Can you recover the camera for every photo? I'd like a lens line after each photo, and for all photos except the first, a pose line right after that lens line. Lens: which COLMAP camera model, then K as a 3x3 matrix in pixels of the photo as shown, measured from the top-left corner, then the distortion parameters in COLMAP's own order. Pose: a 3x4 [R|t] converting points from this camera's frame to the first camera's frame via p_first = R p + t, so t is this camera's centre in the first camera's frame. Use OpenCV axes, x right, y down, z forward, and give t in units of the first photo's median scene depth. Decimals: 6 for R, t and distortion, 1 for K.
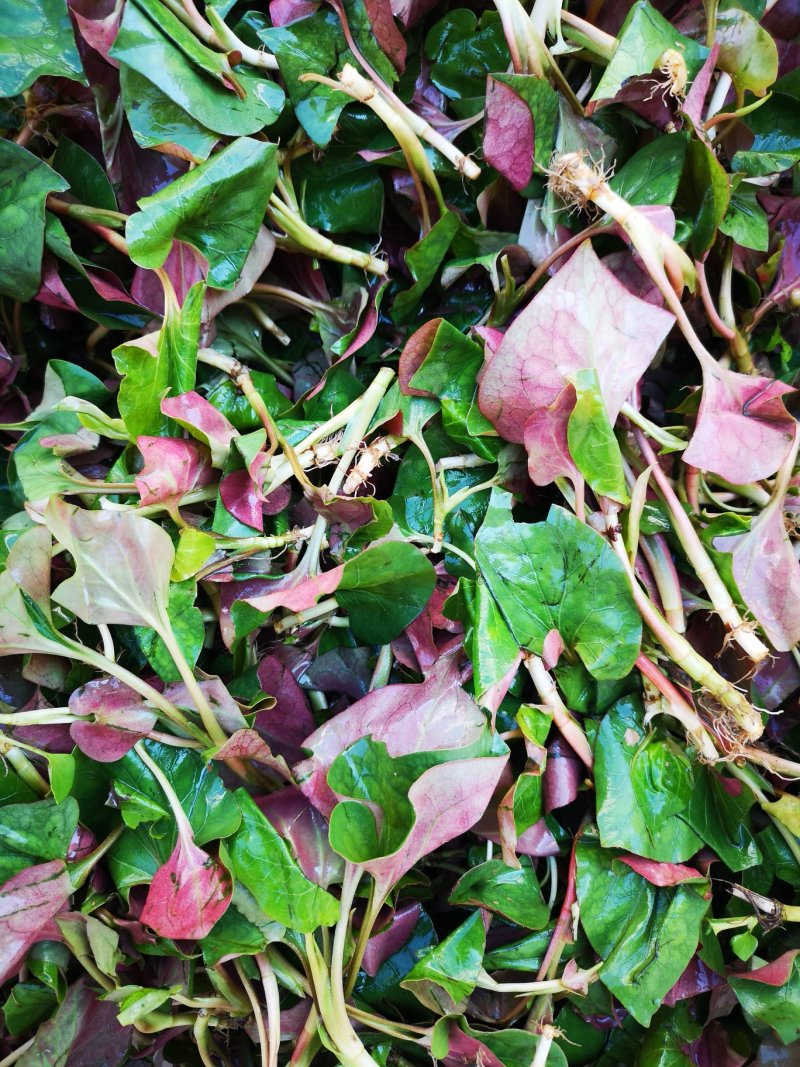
lens RADIAL K [[910.5, 0, 400.0], [0, 910.5, 533.5], [0, 0, 1]] dist [-0.008759, -0.014937]
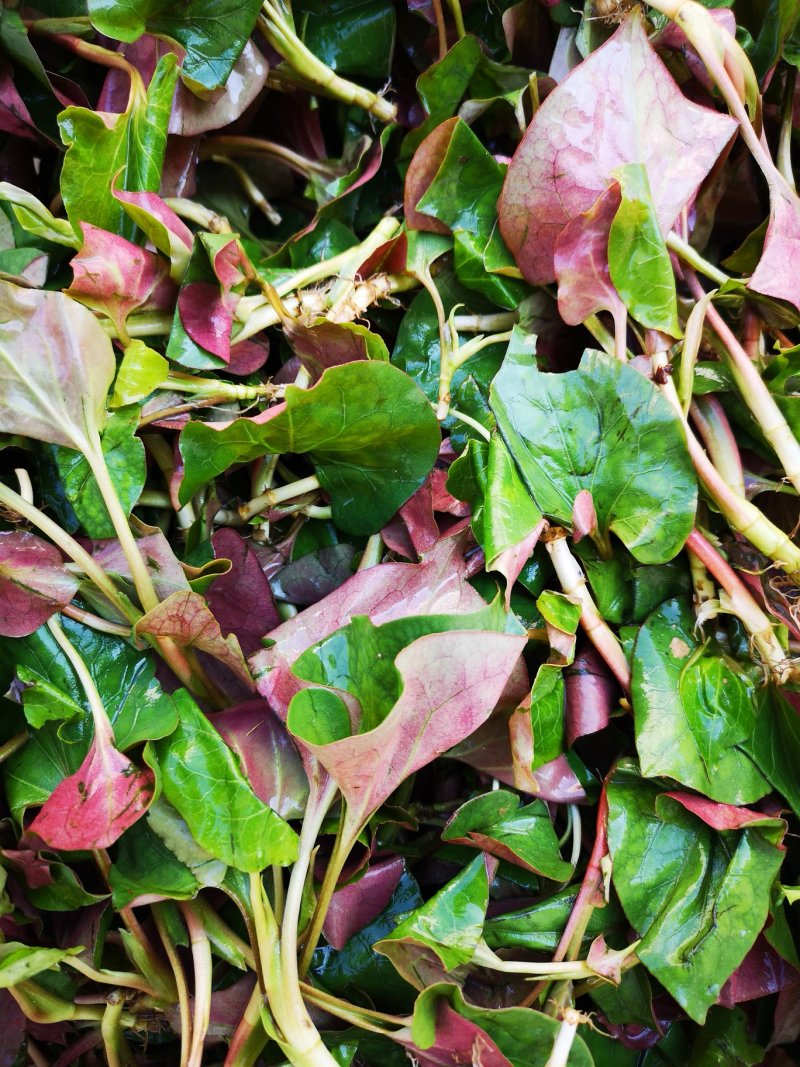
lens RADIAL K [[910.5, 0, 400.0], [0, 910.5, 533.5], [0, 0, 1]] dist [-0.008759, -0.014937]
pose [[0.999115, 0.042048, 0.000883, 0.007011], [-0.041660, 0.992339, -0.116311, 0.234239], [-0.005767, 0.116171, 0.993212, 0.208888]]
